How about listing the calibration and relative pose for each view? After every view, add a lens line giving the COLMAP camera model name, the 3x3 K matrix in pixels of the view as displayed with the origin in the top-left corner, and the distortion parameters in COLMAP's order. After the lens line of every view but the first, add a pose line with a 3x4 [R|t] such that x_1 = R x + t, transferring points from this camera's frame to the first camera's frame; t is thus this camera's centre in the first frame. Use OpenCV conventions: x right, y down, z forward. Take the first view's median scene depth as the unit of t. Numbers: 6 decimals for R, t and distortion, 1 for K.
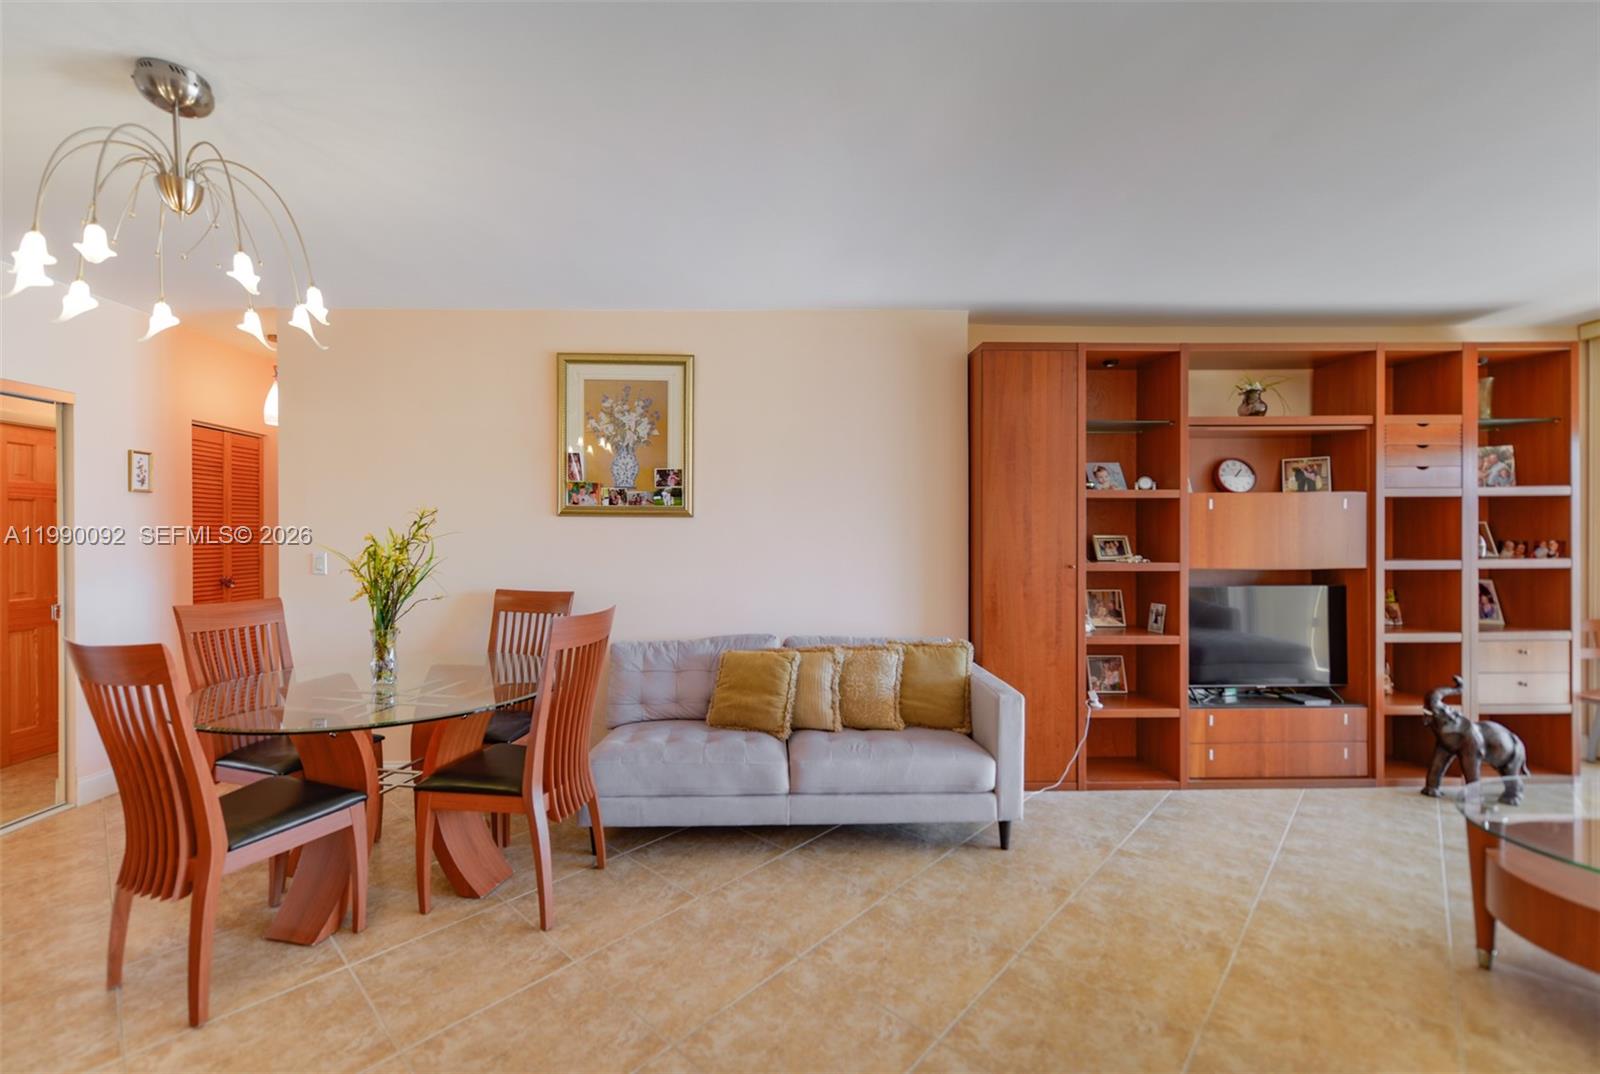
lens RADIAL K [[660.5, 0, 777.4], [0, 660.5, 538.9], [0, 0, 1]] dist [0.002006, -0.000019]
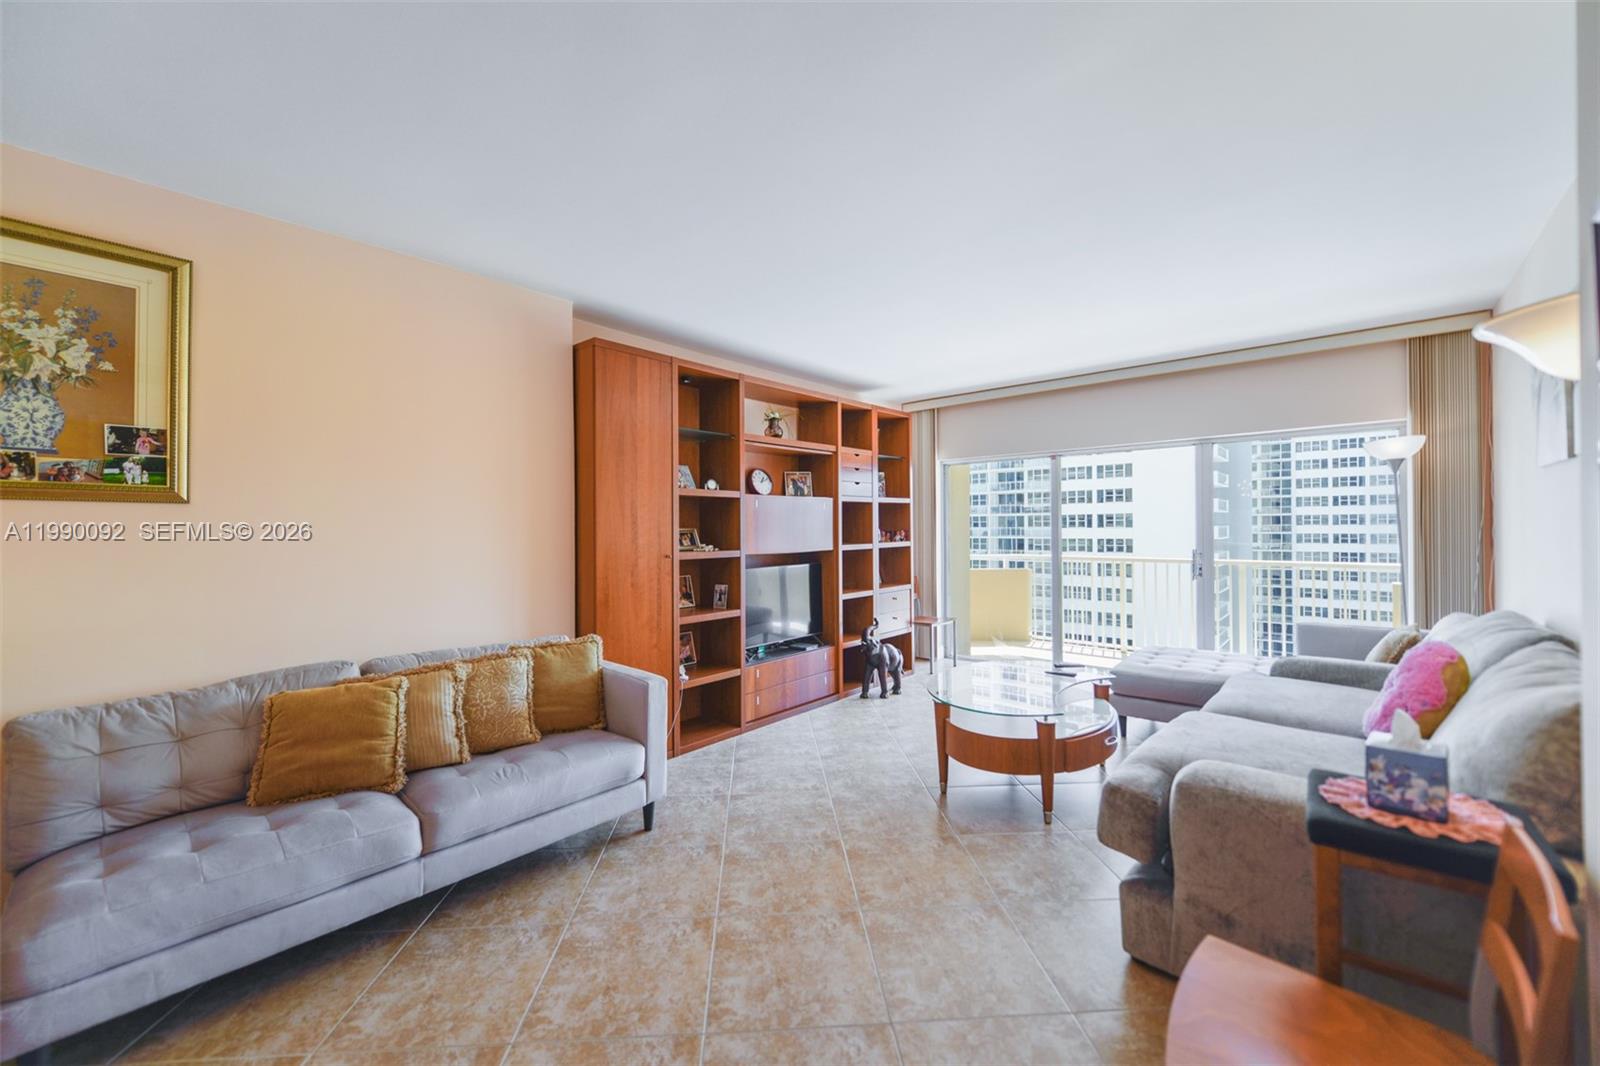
lens RADIAL K [[626.6, 0, 796.7], [0, 626.6, 525.2], [0, 0, 1]] dist [0.000569, -0.000173]
pose [[0.679746, -0.000124, 0.733448, -0.181755], [0.008830, 0.999929, -0.008014, -0.000378], [-0.733395, 0.011923, 0.679699, 0.125463]]
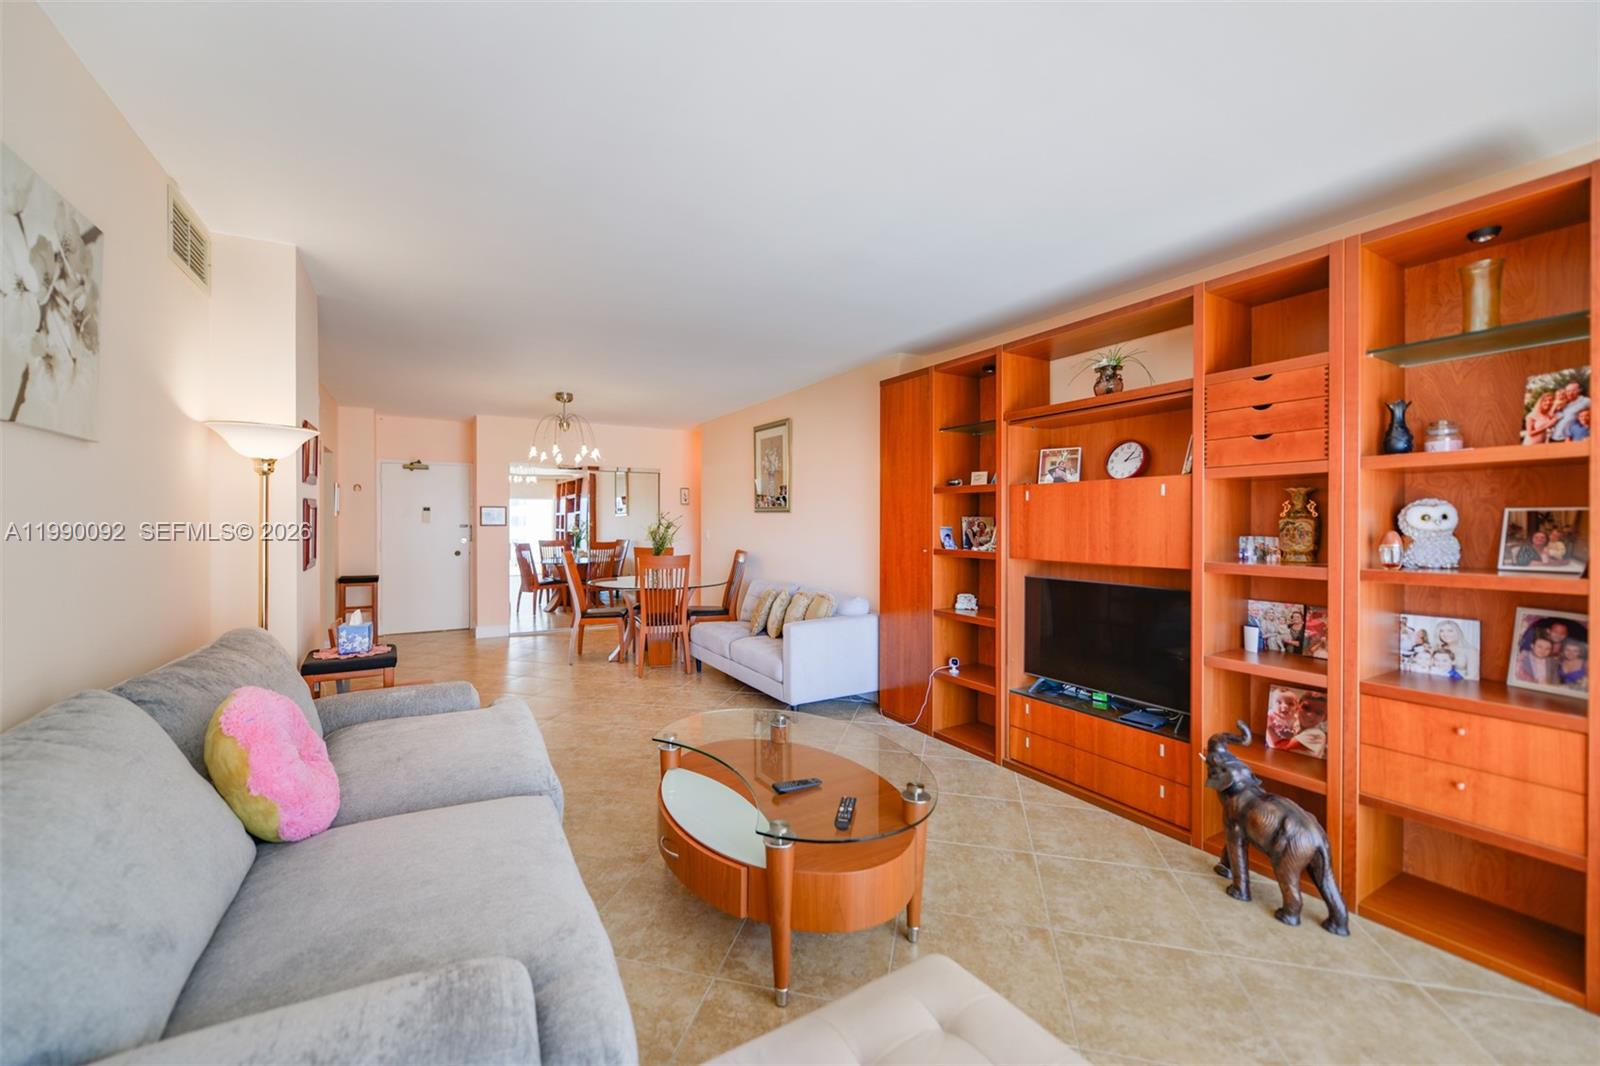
lens RADIAL K [[632.5, 0, 786.9], [0, 632.5, 526.5], [0, 0, 1]] dist [-0.004952, -0.000791]
pose [[0.479626, 0.011260, -0.877401, 1.353413], [-0.005167, 0.999937, 0.010008, -0.013423], [0.877458, -0.000266, 0.479654, 0.214299]]
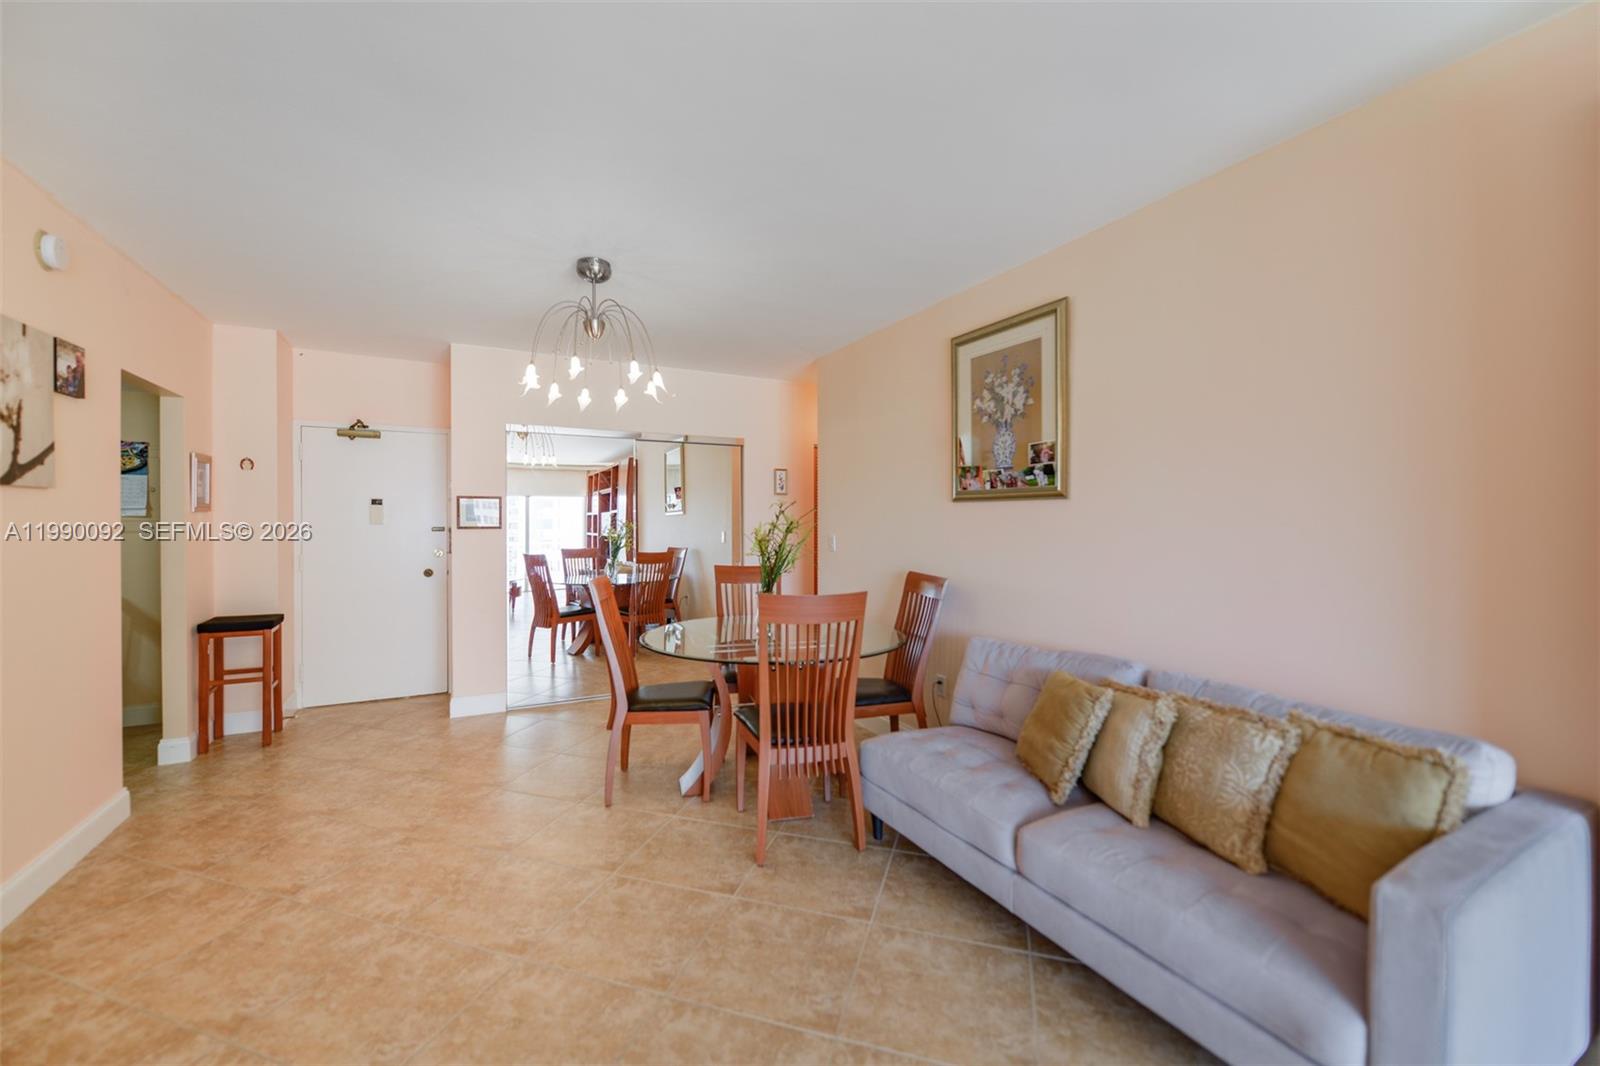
lens RADIAL K [[632.5, 0, 786.9], [0, 632.5, 526.5], [0, 0, 1]] dist [-0.004952, -0.000791]
pose [[0.436441, 0.006154, -0.899712, 0.430880], [-0.001849, 0.999981, 0.005943, -0.003028], [0.899731, -0.000931, 0.436444, 0.370147]]
